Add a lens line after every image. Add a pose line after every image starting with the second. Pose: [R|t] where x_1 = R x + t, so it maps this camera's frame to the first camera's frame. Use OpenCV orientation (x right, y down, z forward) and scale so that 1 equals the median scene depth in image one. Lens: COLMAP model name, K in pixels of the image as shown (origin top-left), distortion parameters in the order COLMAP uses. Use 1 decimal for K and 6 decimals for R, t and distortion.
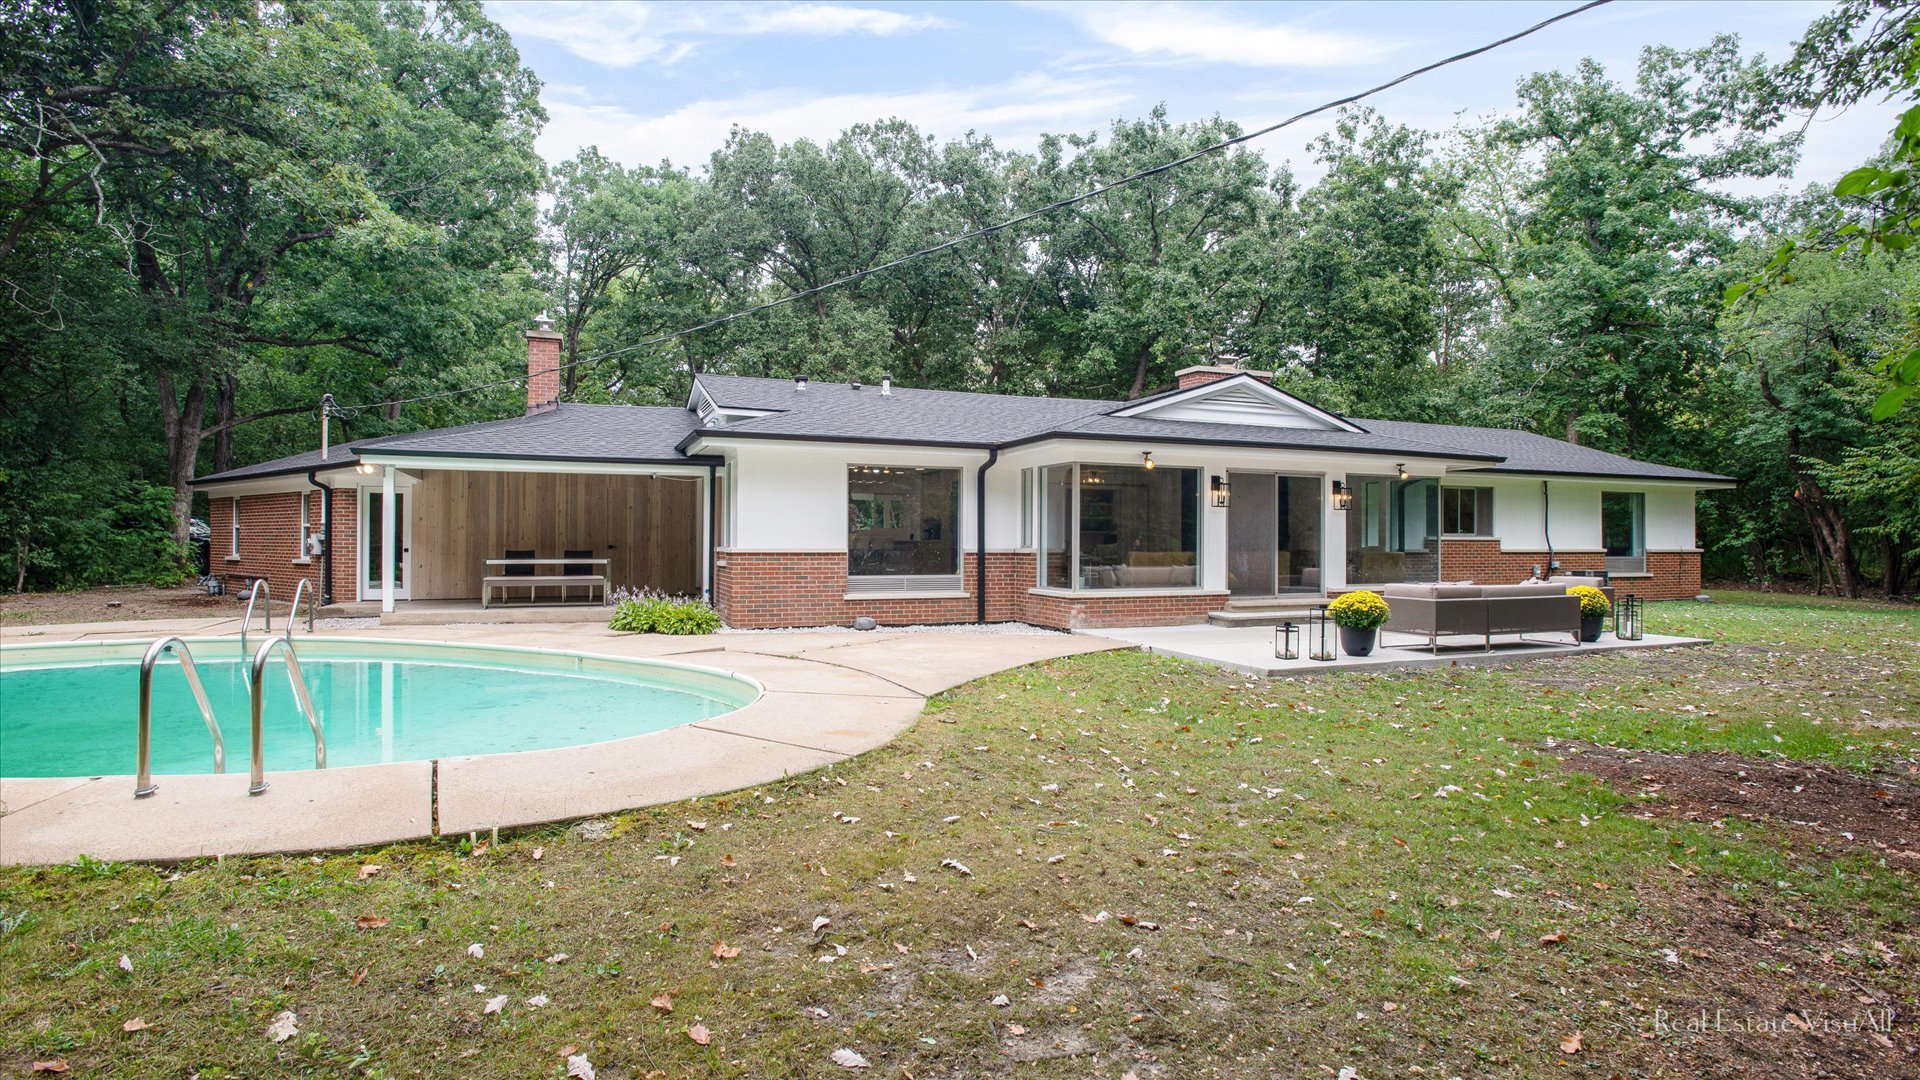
lens RADIAL K [[933.8, 0, 958.2], [0, 933.8, 543.3], [0, 0, 1]] dist [-0.028669, 0.006848]
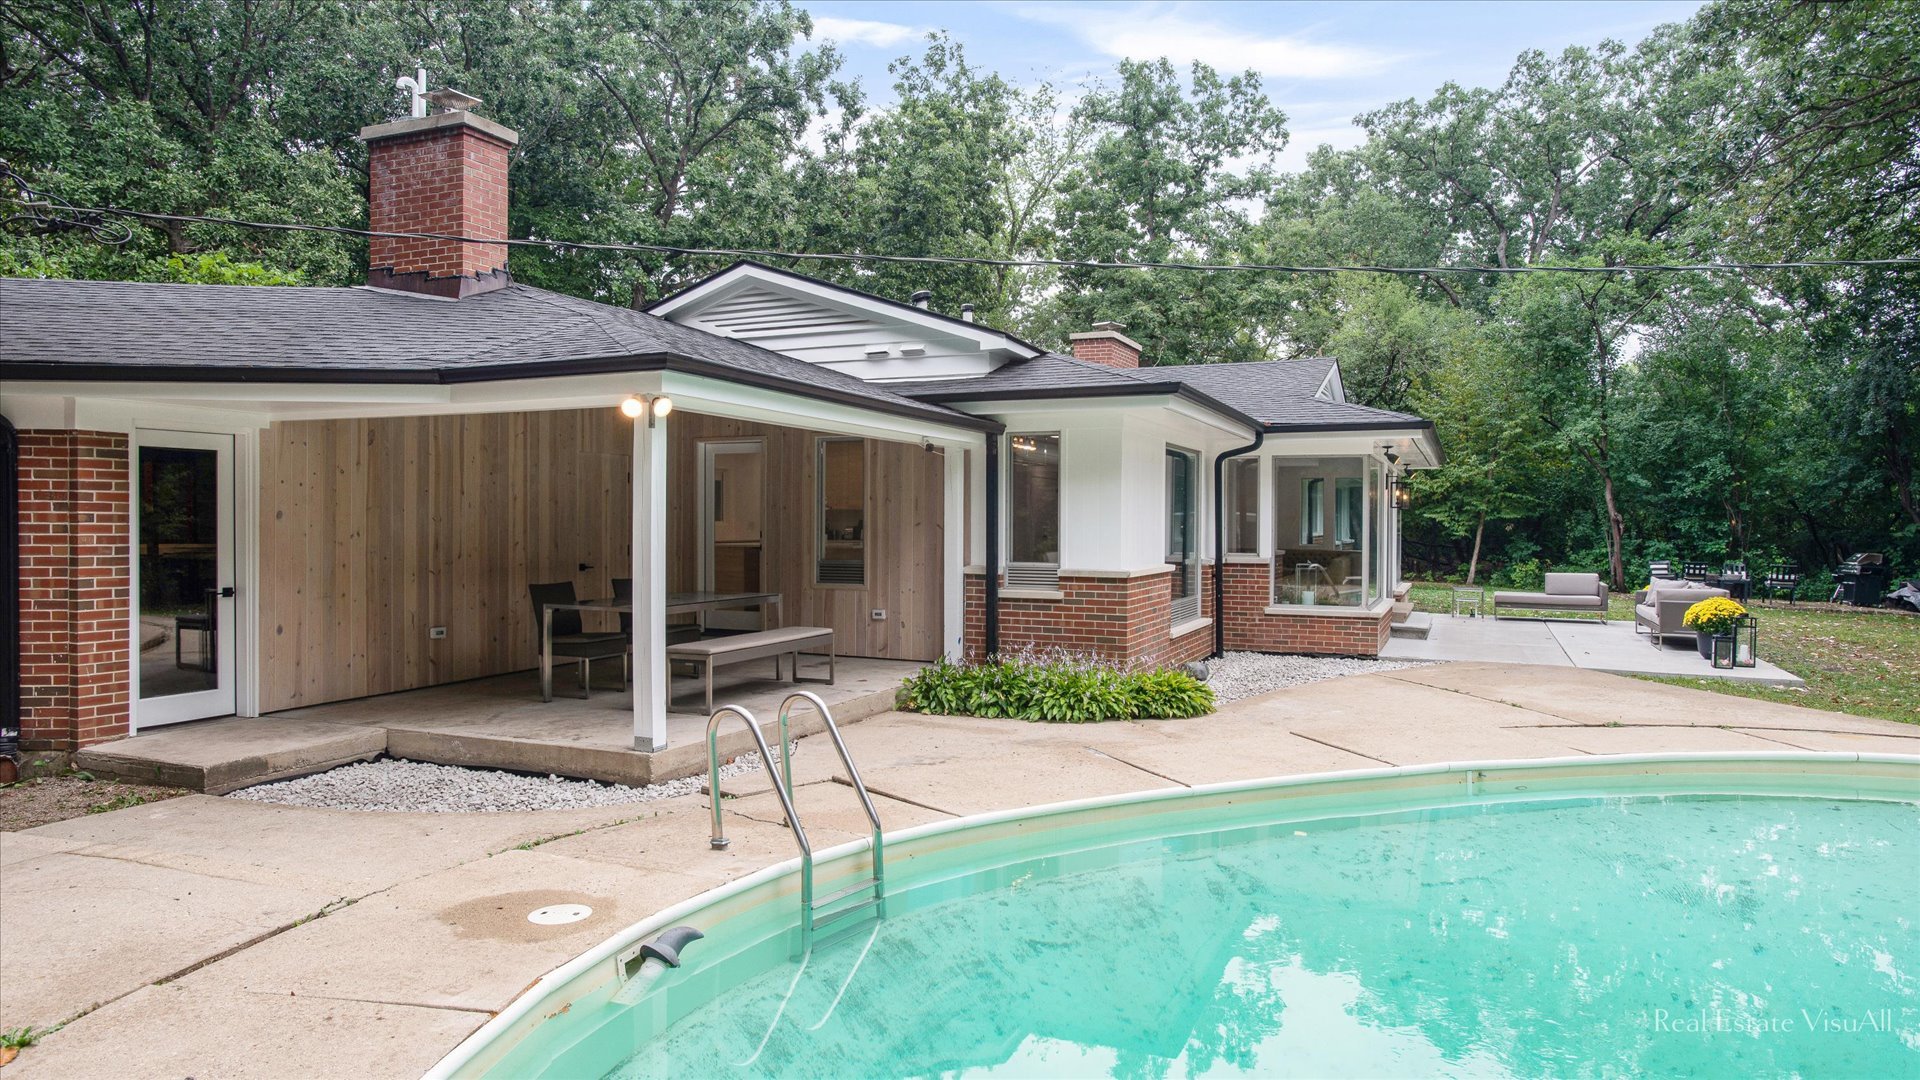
lens RADIAL K [[1152.0, 0, 946.5], [0, 1152.0, 534.1], [0, 0, 1]] dist [-0.010450, 0.000371]
pose [[0.736102, -0.008888, 0.676813, -0.676593], [0.001739, 0.999935, 0.011239, -0.022007], [-0.676869, -0.007096, 0.736069, 0.404064]]
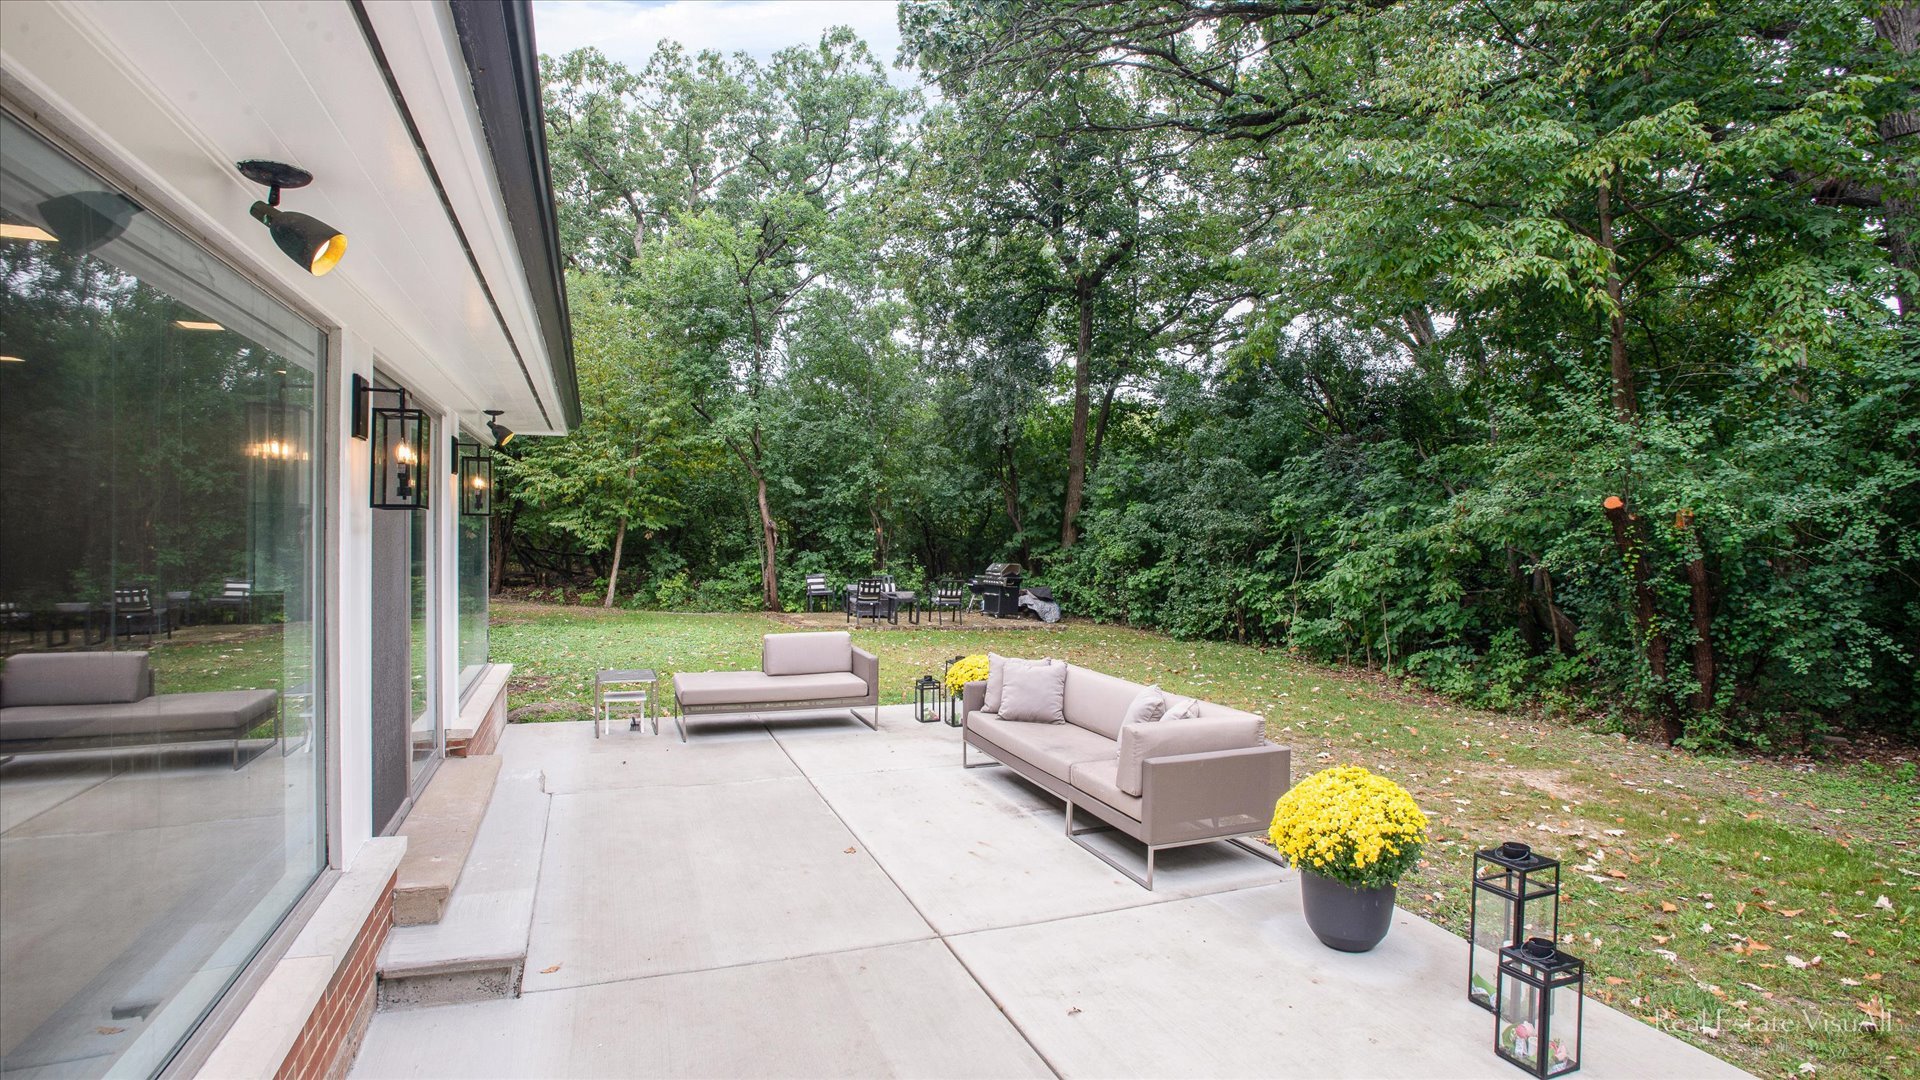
lens RADIAL K [[933.8, 0, 964.4], [0, 933.8, 519.9], [0, 0, 1]] dist [-0.028669, 0.006848]
pose [[0.023847, 0.004466, 0.999706, 0.040729], [-0.002006, 0.999988, -0.004420, -0.028517], [-0.999714, -0.001900, 0.023856, 0.723291]]
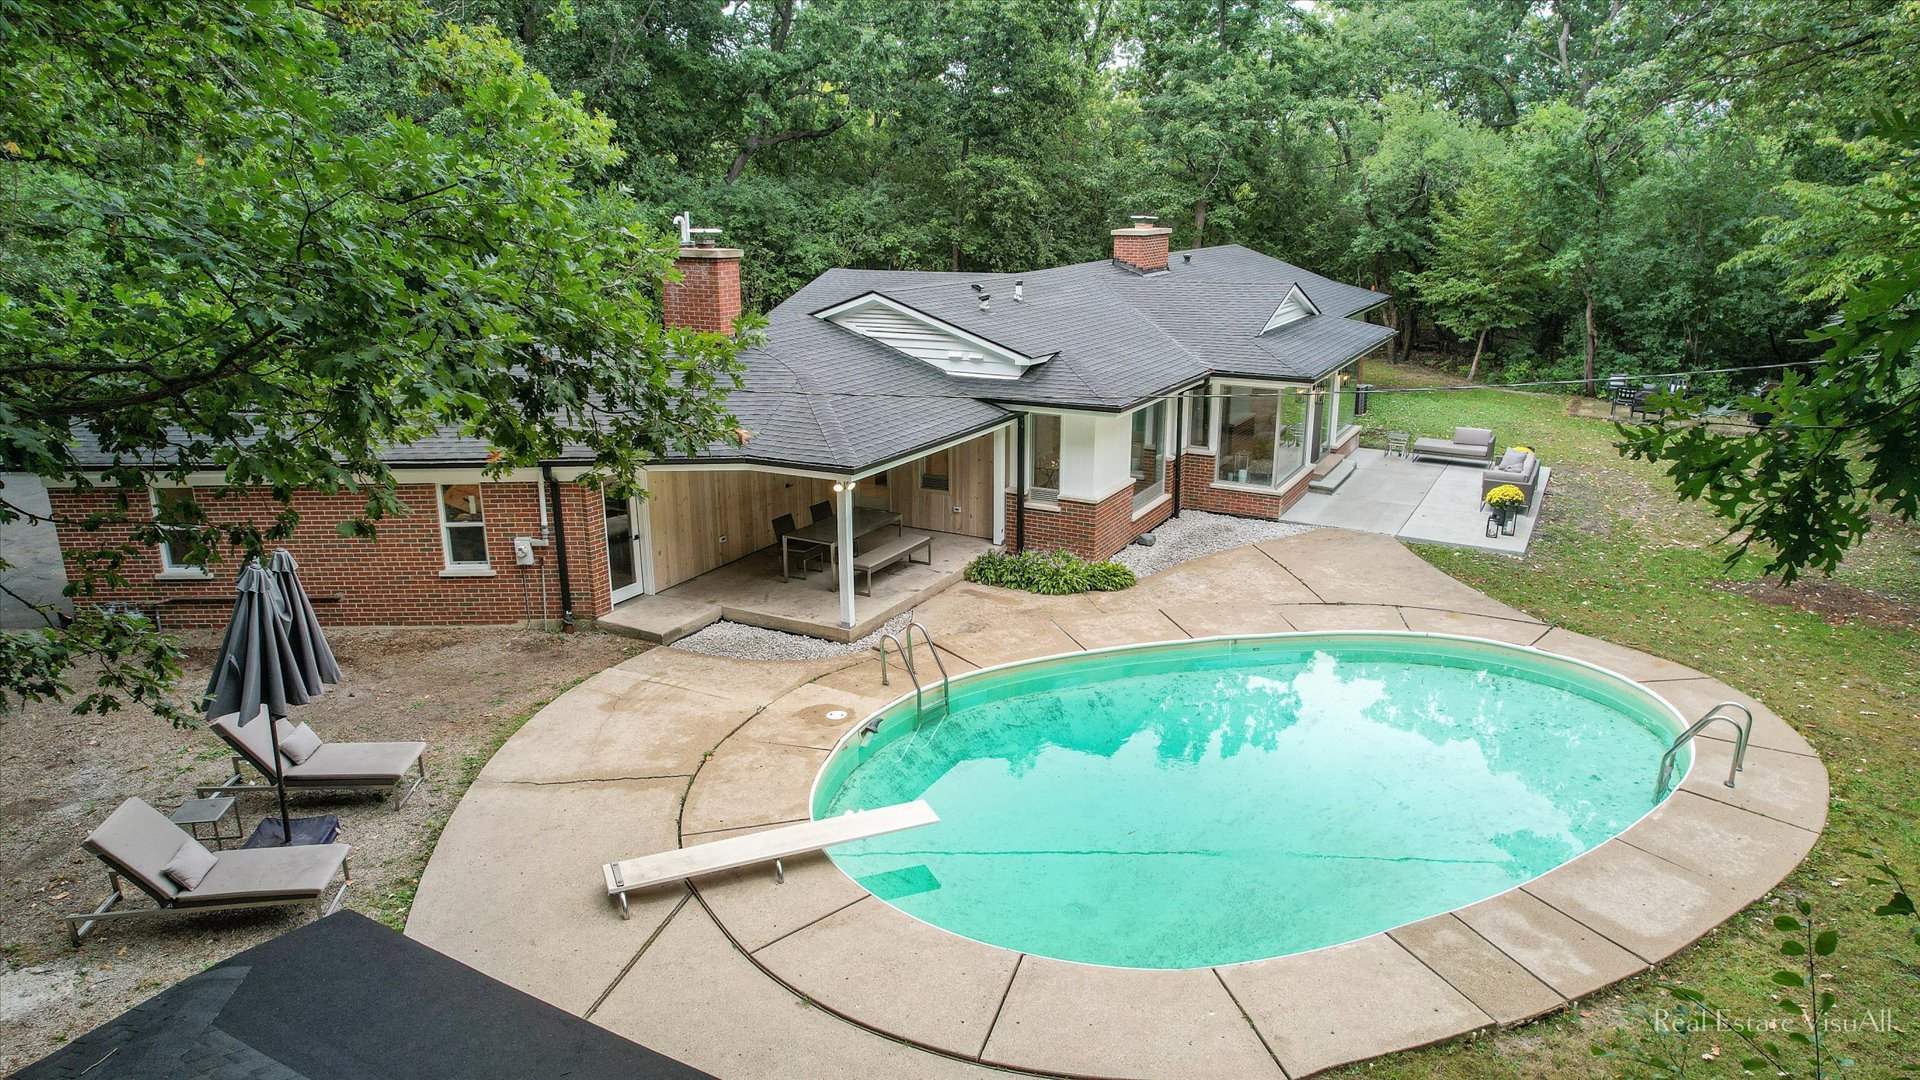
lens RADIAL K [[1152.0, 0, 953.8], [0, 1152.0, 524.2], [0, 0, 1]] dist [-0.010450, 0.000371]
pose [[0.790361, -0.169494, 0.588728, -0.937412], [0.011420, 0.964876, 0.262456, -0.259312], [-0.612534, -0.200712, 0.764537, 0.039572]]
